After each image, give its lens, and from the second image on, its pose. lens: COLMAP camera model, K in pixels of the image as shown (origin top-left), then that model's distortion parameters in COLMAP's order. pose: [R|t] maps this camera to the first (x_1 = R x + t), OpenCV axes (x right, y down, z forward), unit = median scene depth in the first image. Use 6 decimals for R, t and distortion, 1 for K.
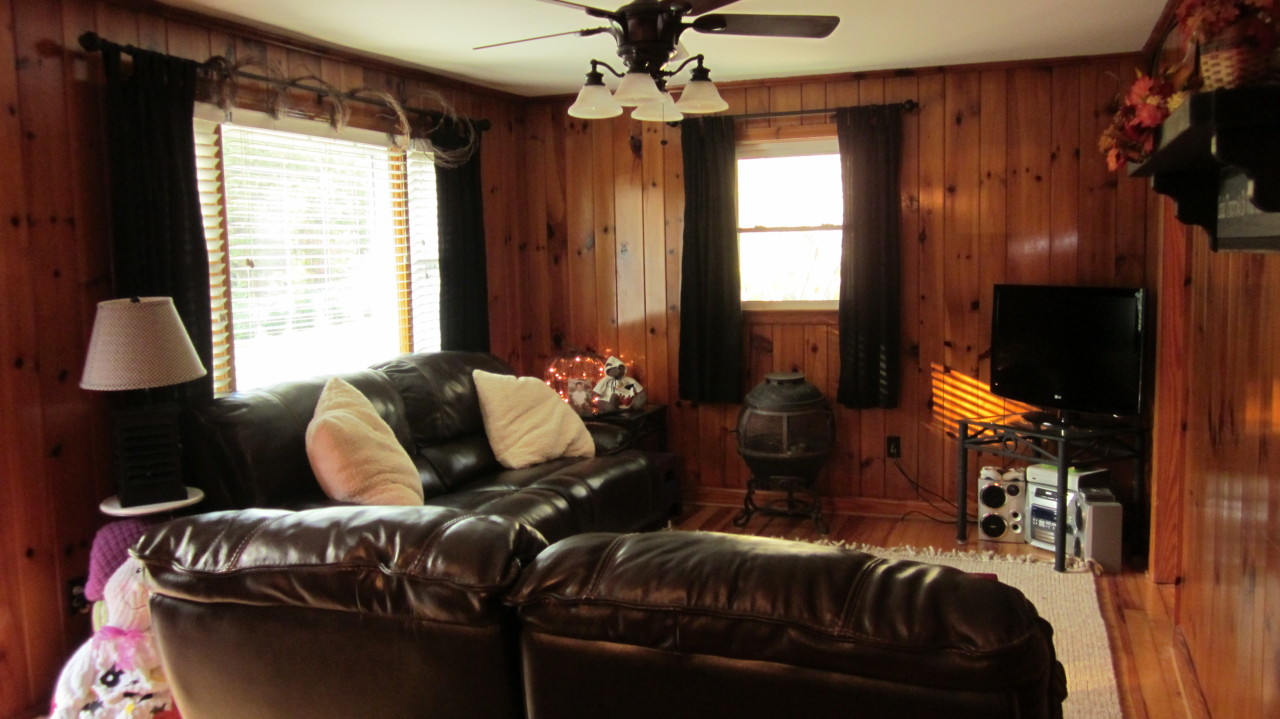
lens RADIAL K [[1057.6, 0, 633.4], [0, 1057.6, 360.9], [0, 0, 1]] dist [-0.038788, -0.000439]
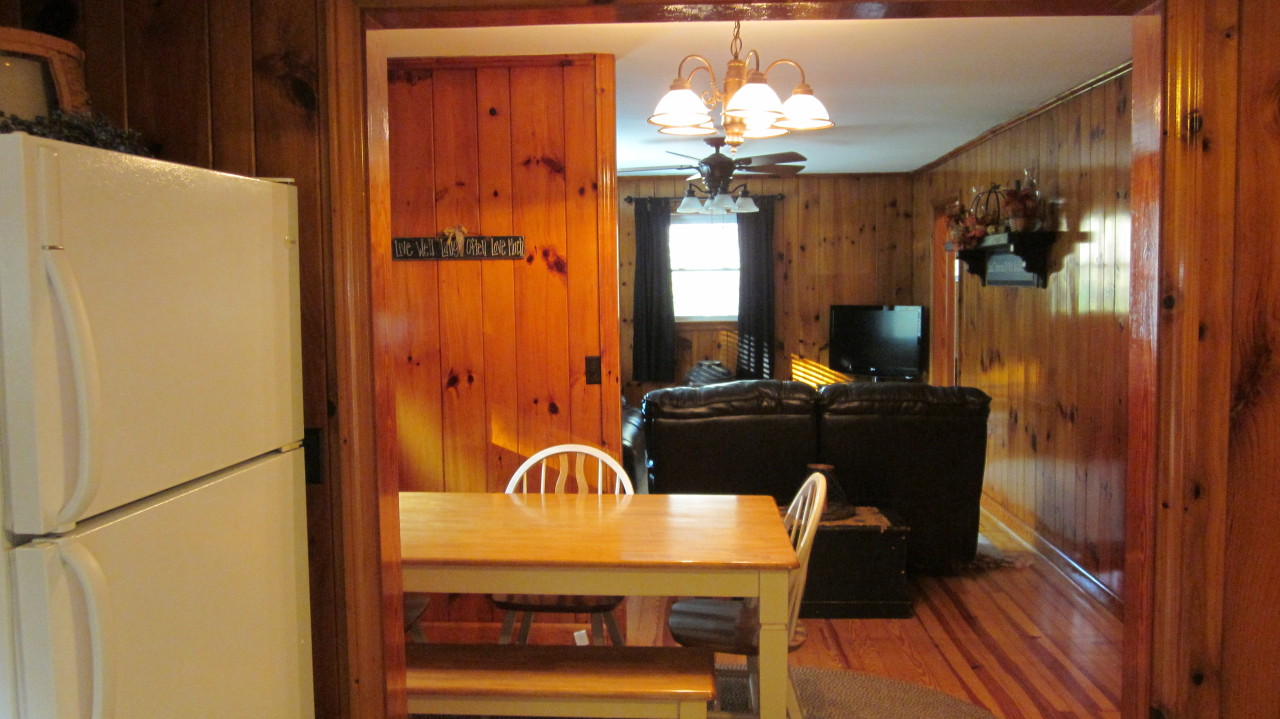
lens RADIAL K [[1057.6, 0, 633.4], [0, 1057.6, 360.9], [0, 0, 1]] dist [-0.038788, -0.000439]
pose [[0.953472, -0.011117, 0.301277, -0.452331], [0.020209, 0.999429, -0.027078, 0.054218], [-0.300804, 0.031906, 0.953152, -0.494332]]
